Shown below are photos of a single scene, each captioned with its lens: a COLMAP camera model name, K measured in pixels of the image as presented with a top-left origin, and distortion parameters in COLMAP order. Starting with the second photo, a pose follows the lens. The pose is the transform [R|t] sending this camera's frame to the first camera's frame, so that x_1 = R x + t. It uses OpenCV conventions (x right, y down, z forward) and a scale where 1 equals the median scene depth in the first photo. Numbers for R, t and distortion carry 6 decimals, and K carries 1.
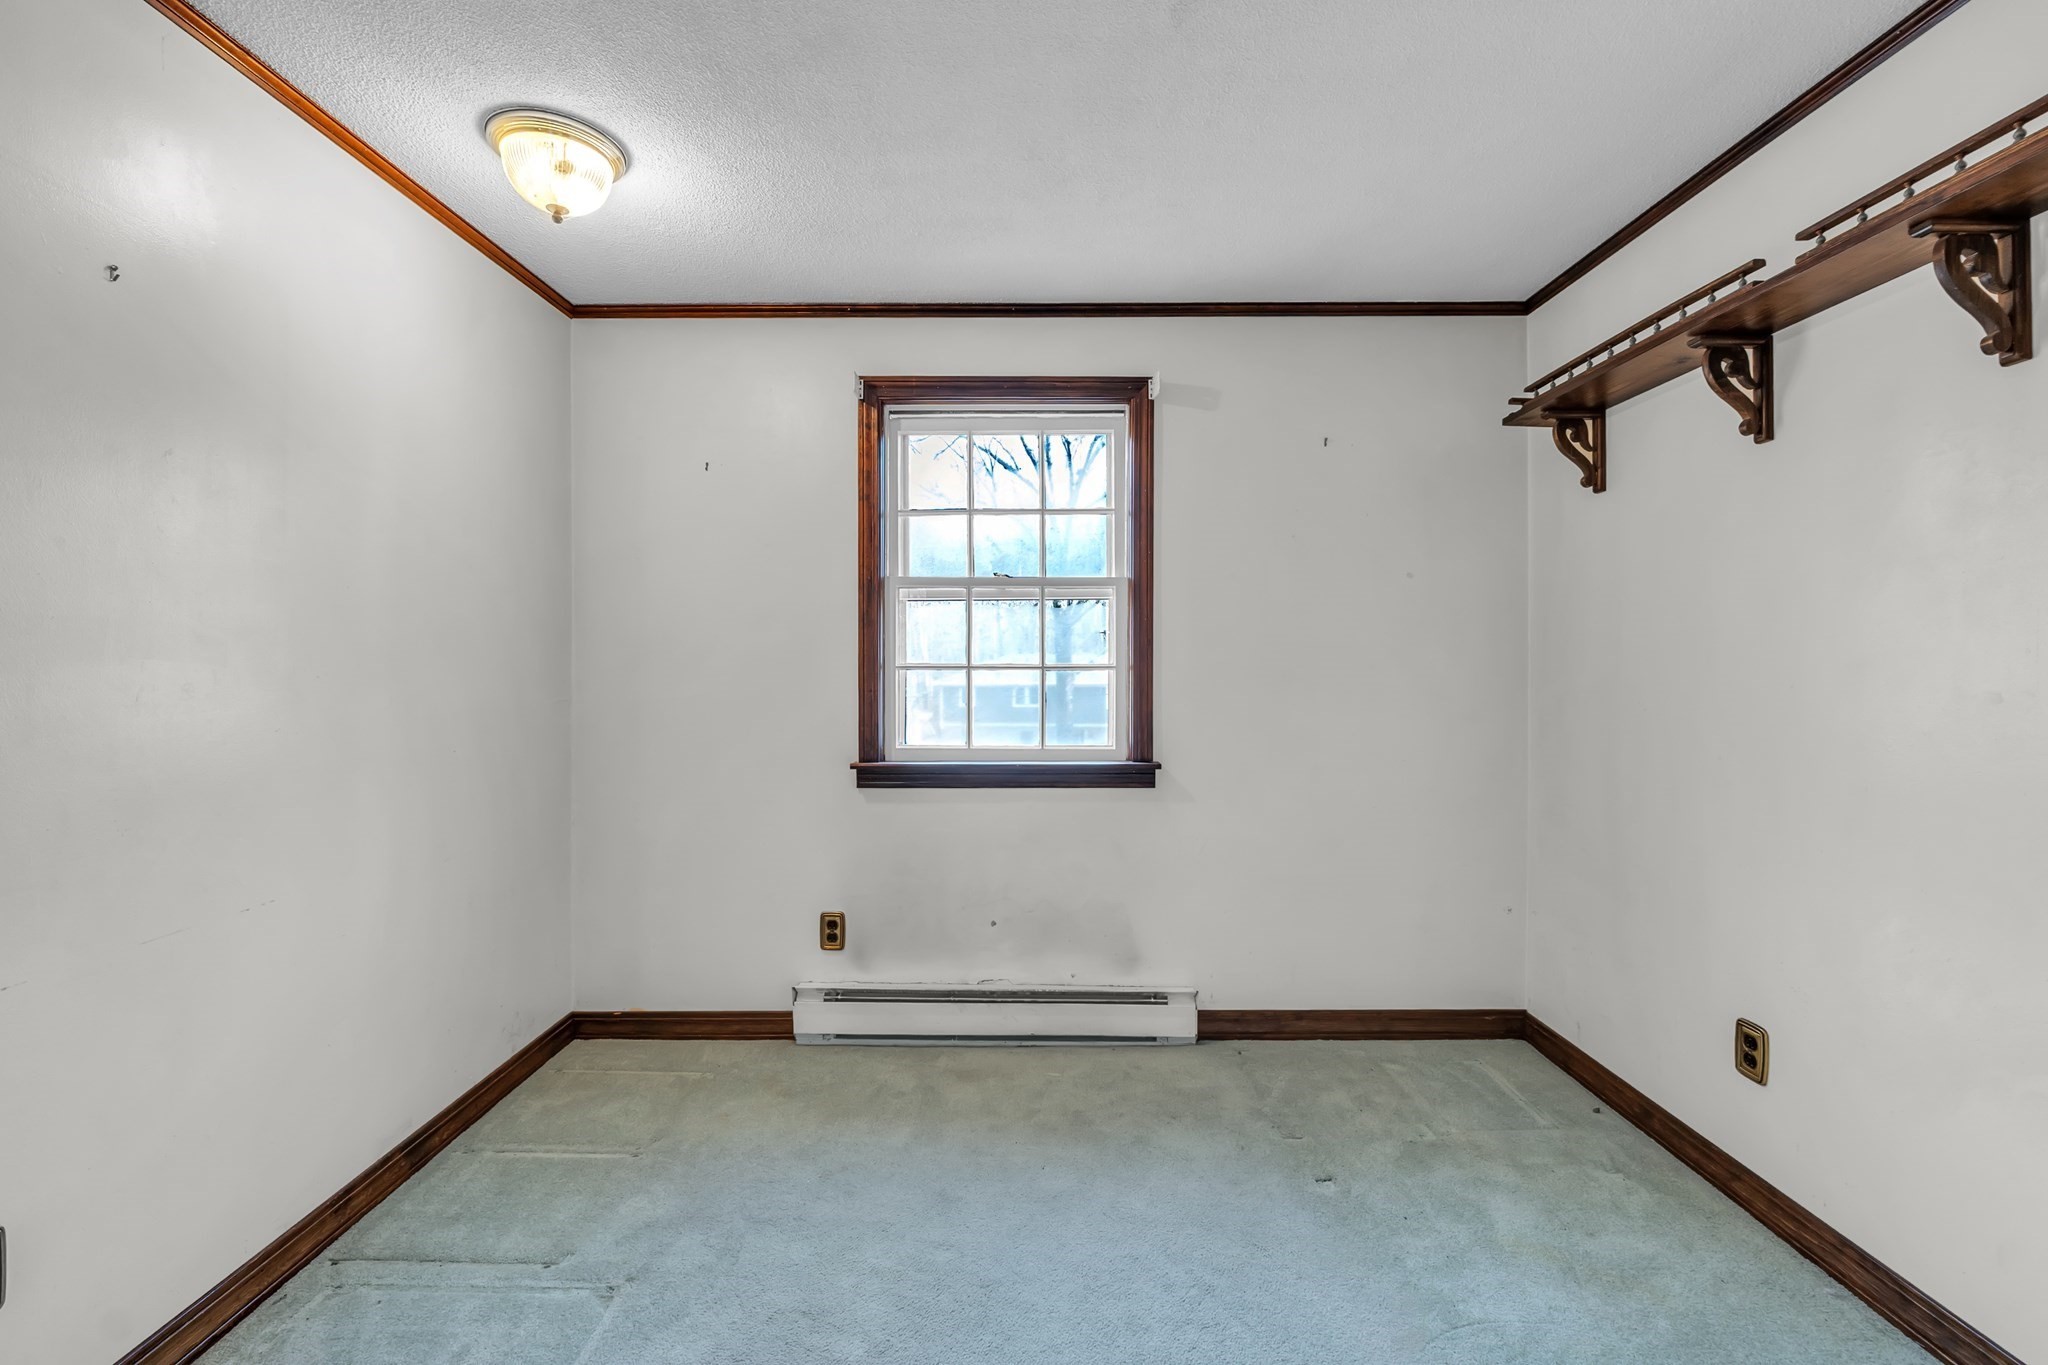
lens RADIAL K [[871.3, 0, 1024.0], [0, 871.3, 669.9], [0, 0, 1]] dist [-0.010233, 0.000180]
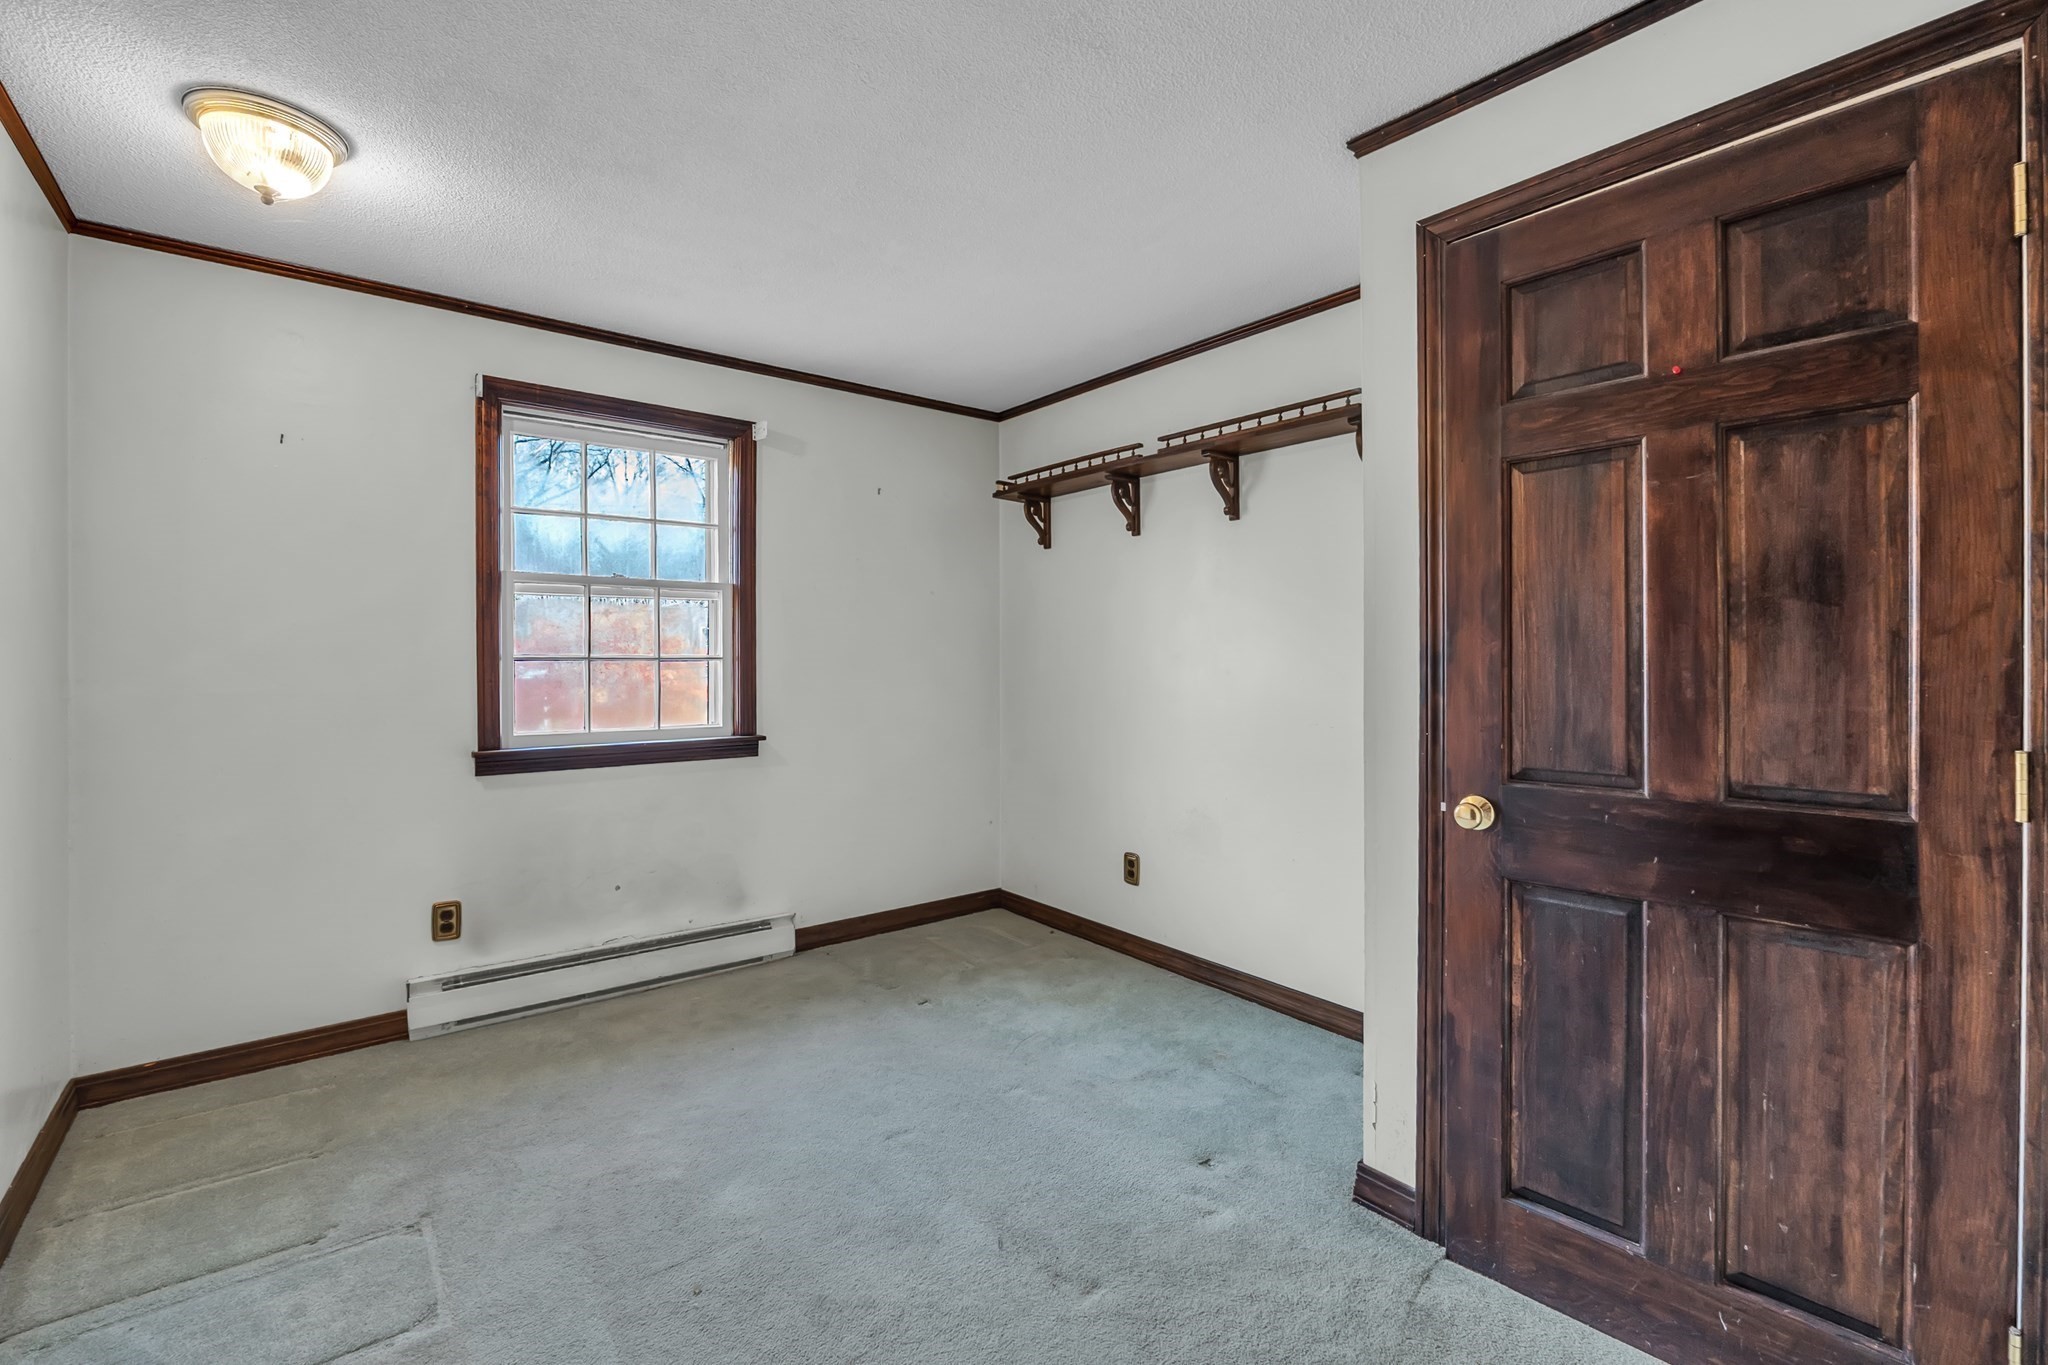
lens RADIAL K [[903.8, 0, 1022.9], [0, 903.8, 654.4], [0, 0, 1]] dist [-0.002177, -0.000043]
pose [[0.777896, 0.001981, 0.628389, -0.366785], [0.002195, 0.999980, -0.005870, 0.000182], [-0.628389, 0.005945, 0.777877, -0.234074]]
